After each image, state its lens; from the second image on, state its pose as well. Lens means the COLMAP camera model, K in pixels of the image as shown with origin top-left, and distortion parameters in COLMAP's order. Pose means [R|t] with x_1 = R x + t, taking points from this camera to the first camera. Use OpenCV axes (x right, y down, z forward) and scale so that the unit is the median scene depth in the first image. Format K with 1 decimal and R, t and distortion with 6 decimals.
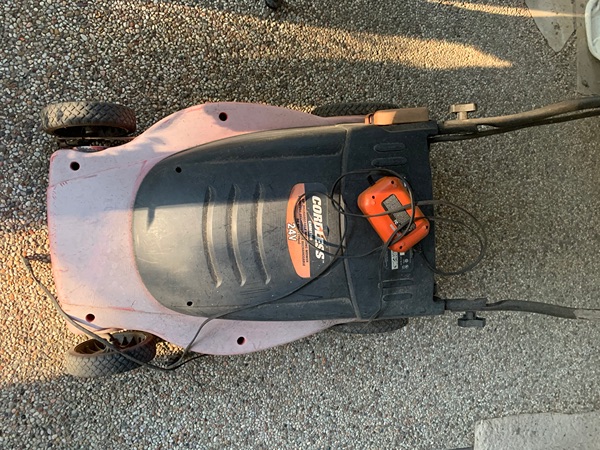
lens RADIAL K [[461.2, 0, 300.5], [0, 461.2, 227.4], [0, 0, 1]] dist [0.011735, -0.017980]
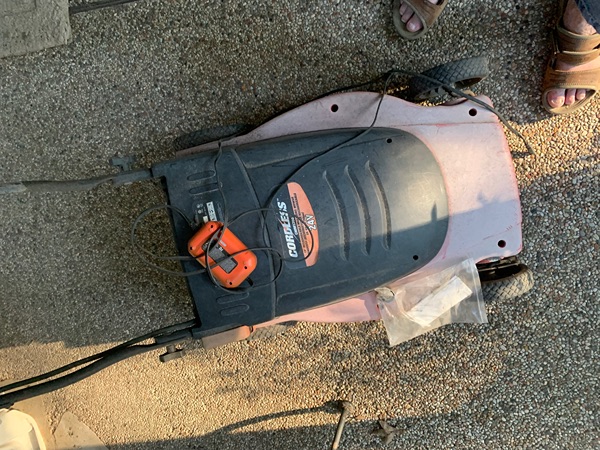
lens RADIAL K [[461.2, 0, 298.0], [0, 461.2, 224.8], [0, 0, 1]] dist [0.011735, -0.017980]
pose [[-0.982112, 0.170105, -0.080747, 0.080499], [-0.160688, -0.980684, -0.111526, 0.103950], [-0.098159, -0.096556, 0.990476, -0.075049]]
